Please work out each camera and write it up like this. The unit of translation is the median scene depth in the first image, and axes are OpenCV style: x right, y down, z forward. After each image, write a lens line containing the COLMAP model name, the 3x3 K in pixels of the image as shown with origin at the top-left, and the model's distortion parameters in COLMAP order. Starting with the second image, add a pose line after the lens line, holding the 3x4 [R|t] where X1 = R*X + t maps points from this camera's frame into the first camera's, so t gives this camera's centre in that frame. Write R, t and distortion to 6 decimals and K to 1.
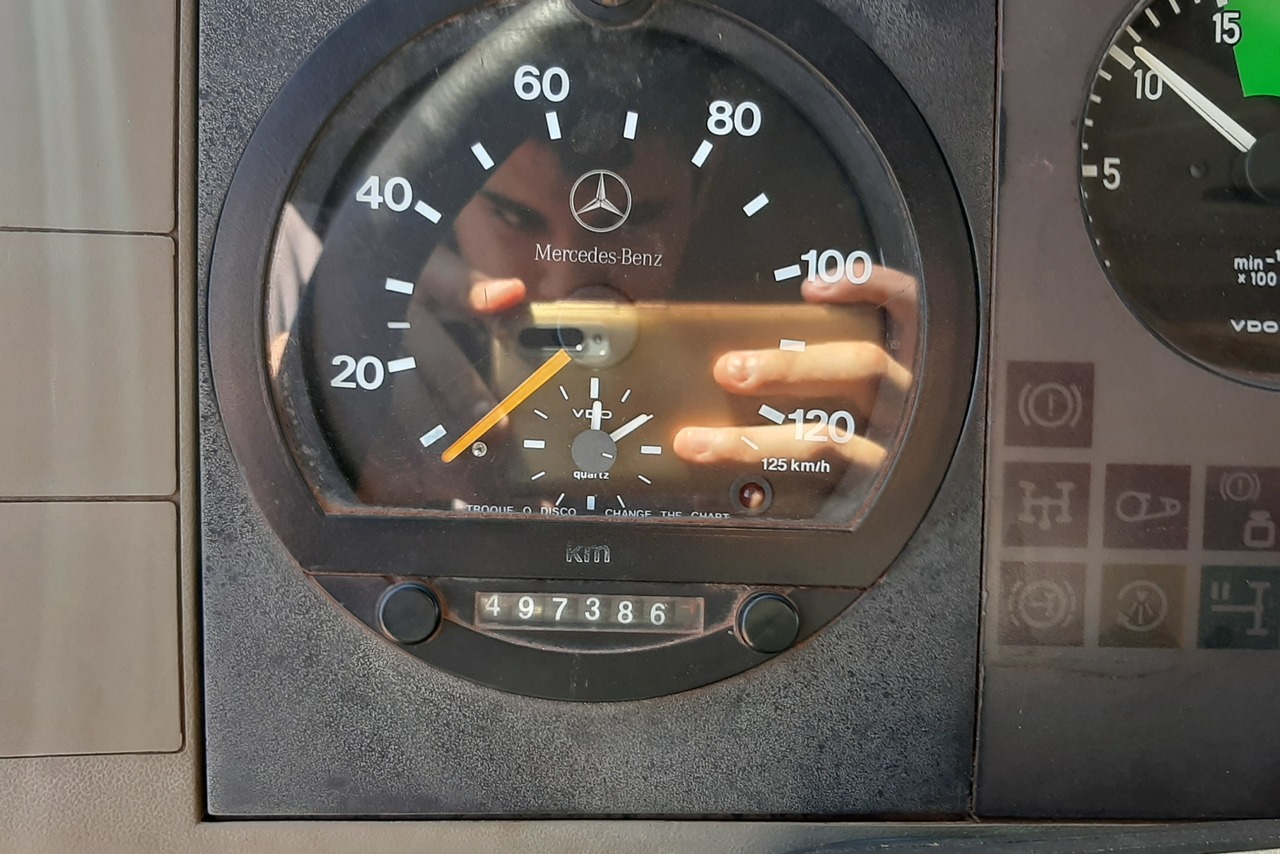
lens RADIAL K [[1345.3, 0, 629.7], [0, 1345.3, 434.4], [0, 0, 1]] dist [0.024989, 0.000000]
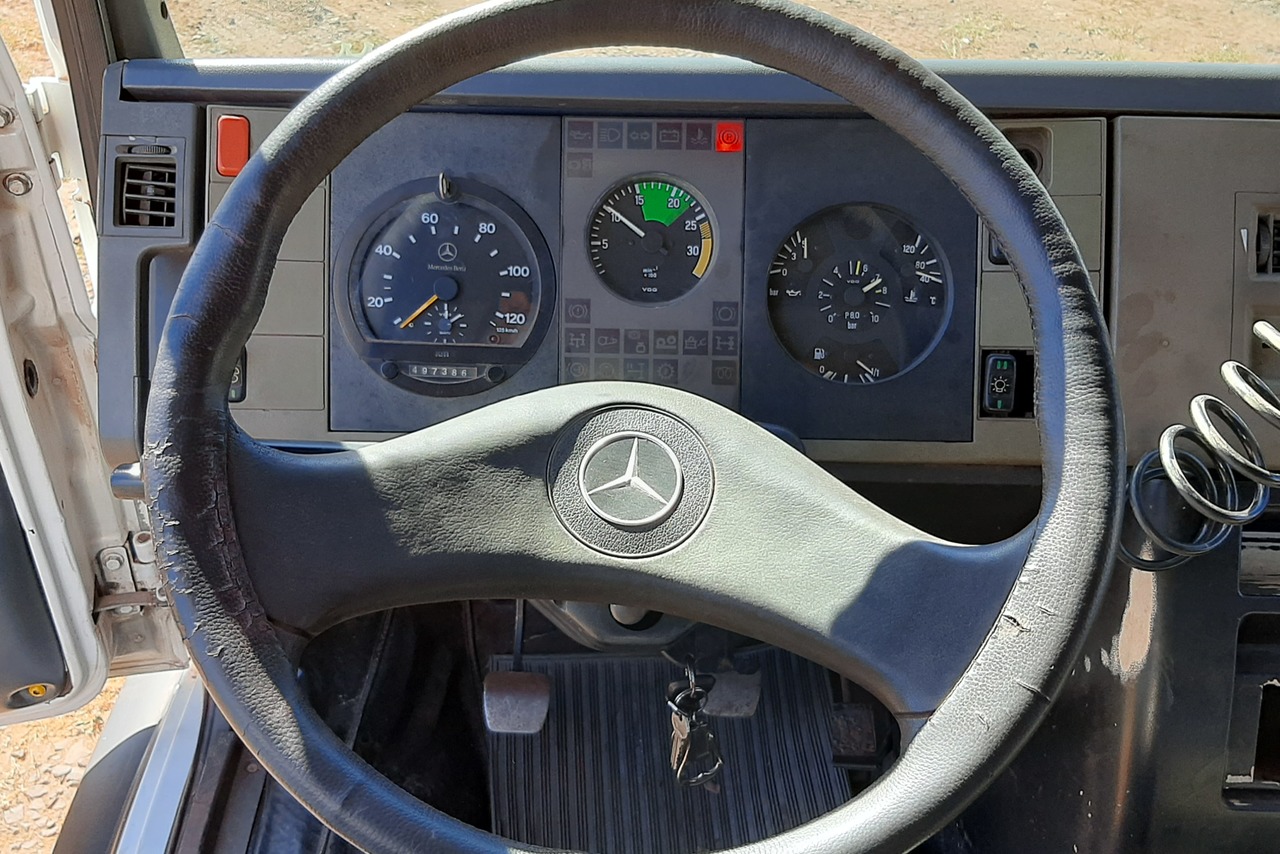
lens RADIAL K [[1345.3, 0, 653.1], [0, 1345.3, 421.1], [0, 0, 1]] dist [0.024989, 0.000000]
pose [[0.999915, -0.003528, 0.012574, 0.456846], [0.004231, 0.998405, -0.056307, 0.449732], [-0.012355, 0.056355, 0.998334, -2.393697]]
